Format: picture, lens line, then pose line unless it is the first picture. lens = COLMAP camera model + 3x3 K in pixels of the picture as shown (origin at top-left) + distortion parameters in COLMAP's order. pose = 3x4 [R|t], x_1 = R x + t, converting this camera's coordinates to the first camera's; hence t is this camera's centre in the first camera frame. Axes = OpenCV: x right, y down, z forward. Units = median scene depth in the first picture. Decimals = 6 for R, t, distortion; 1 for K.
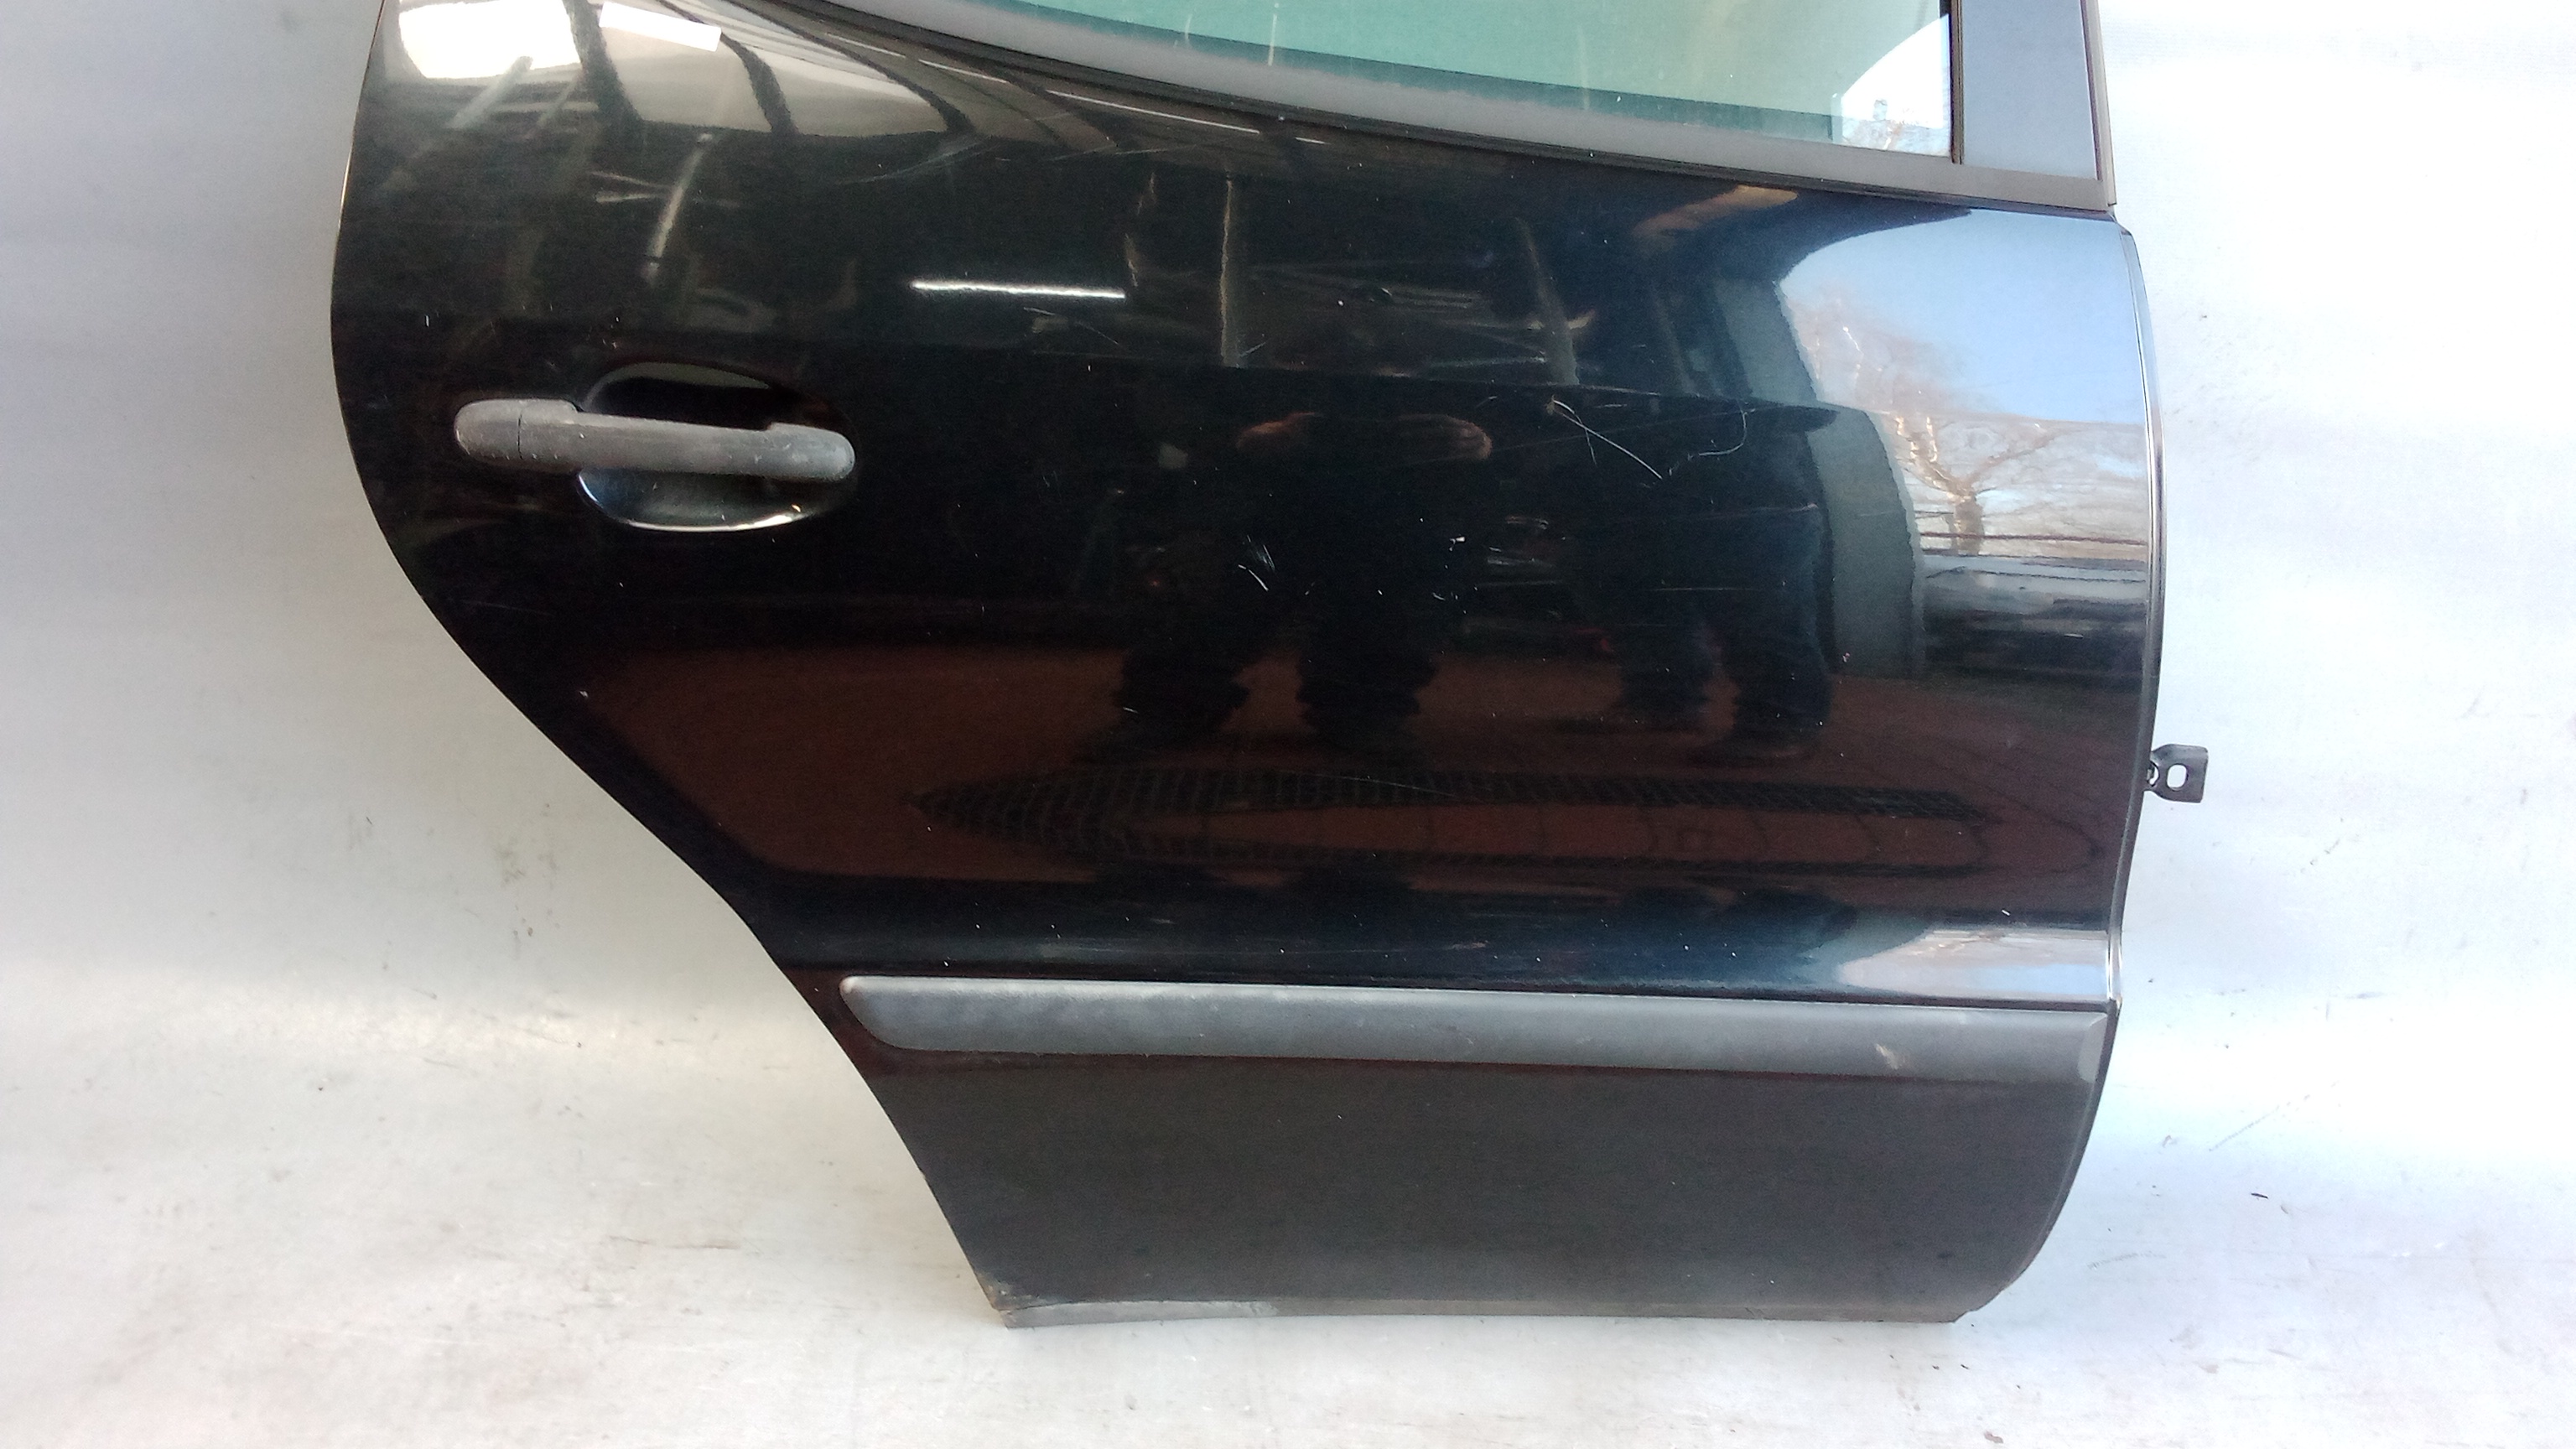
lens RADIAL K [[2039.5, 0, 1331.7], [0, 2039.5, 717.8], [0, 0, 1]] dist [0.036360, -0.068443]
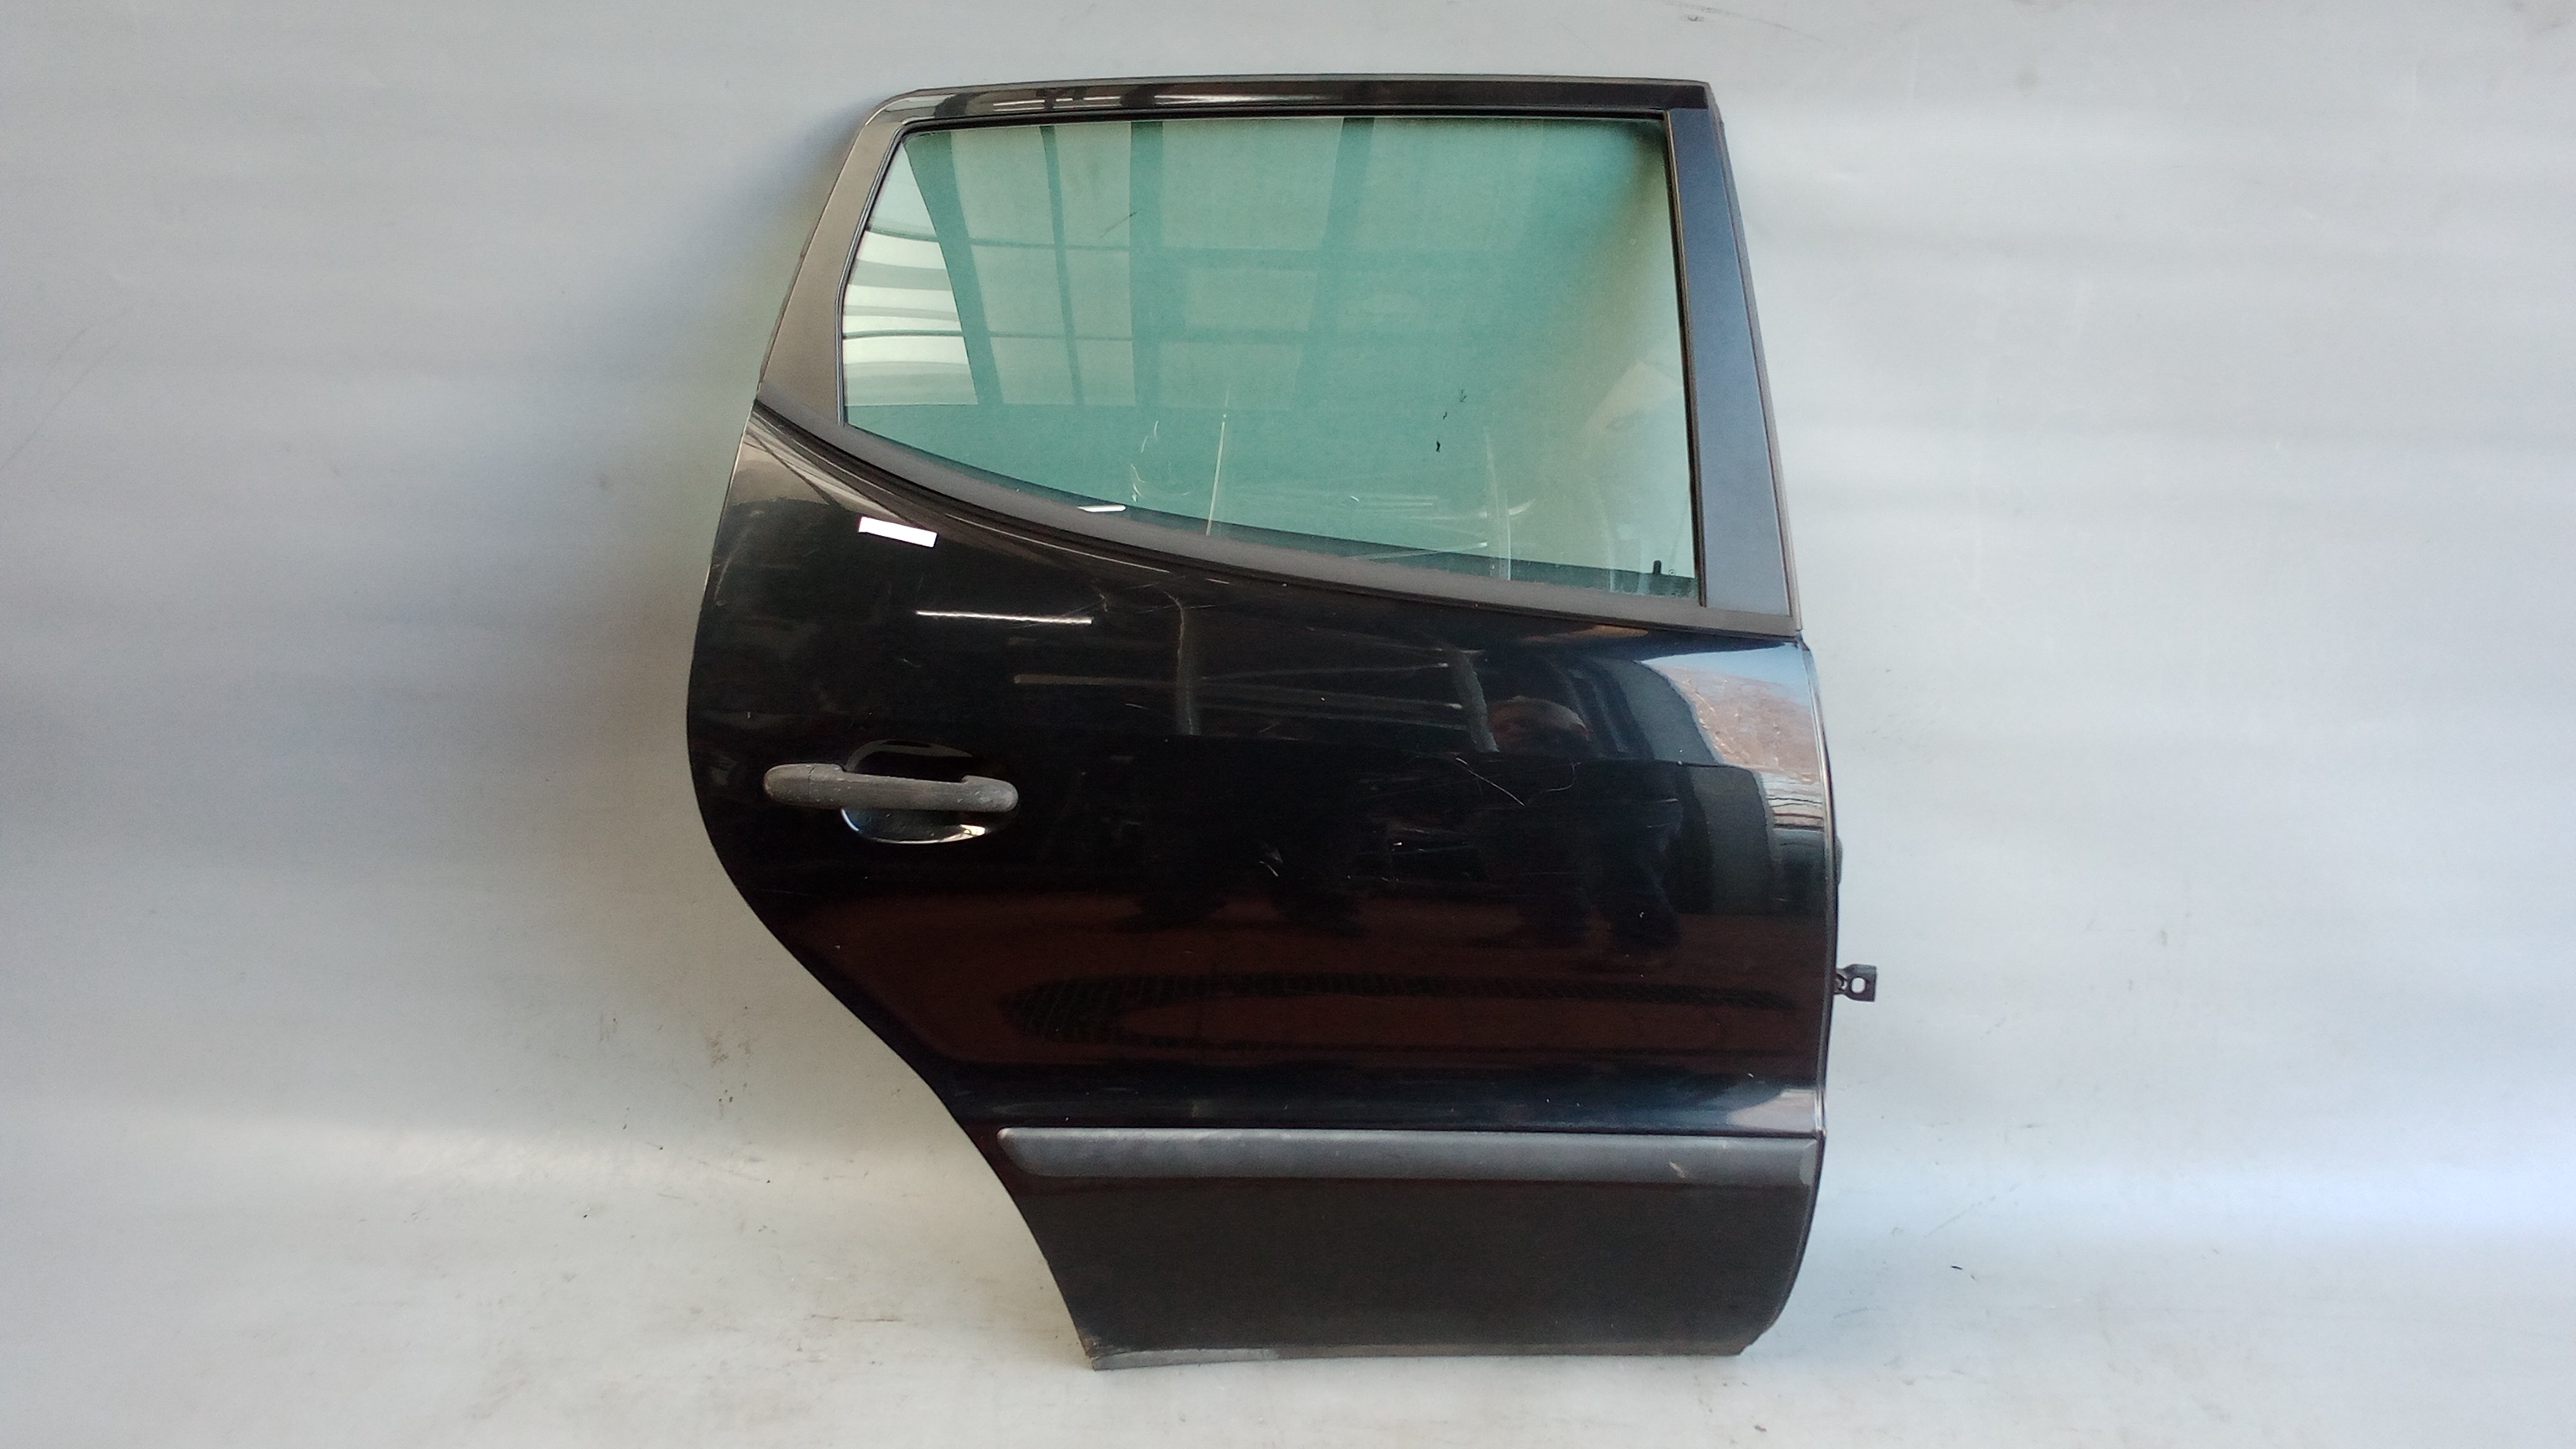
lens RADIAL K [[2033.8, 0, 1335.0], [0, 2033.8, 718.2], [0, 0, 1]] dist [0.035060, -0.059621]
pose [[0.999247, -0.007600, 0.038039, -0.039159], [0.010218, 0.997556, -0.069126, -0.064459], [-0.037420, 0.069463, 0.996882, -0.496618]]
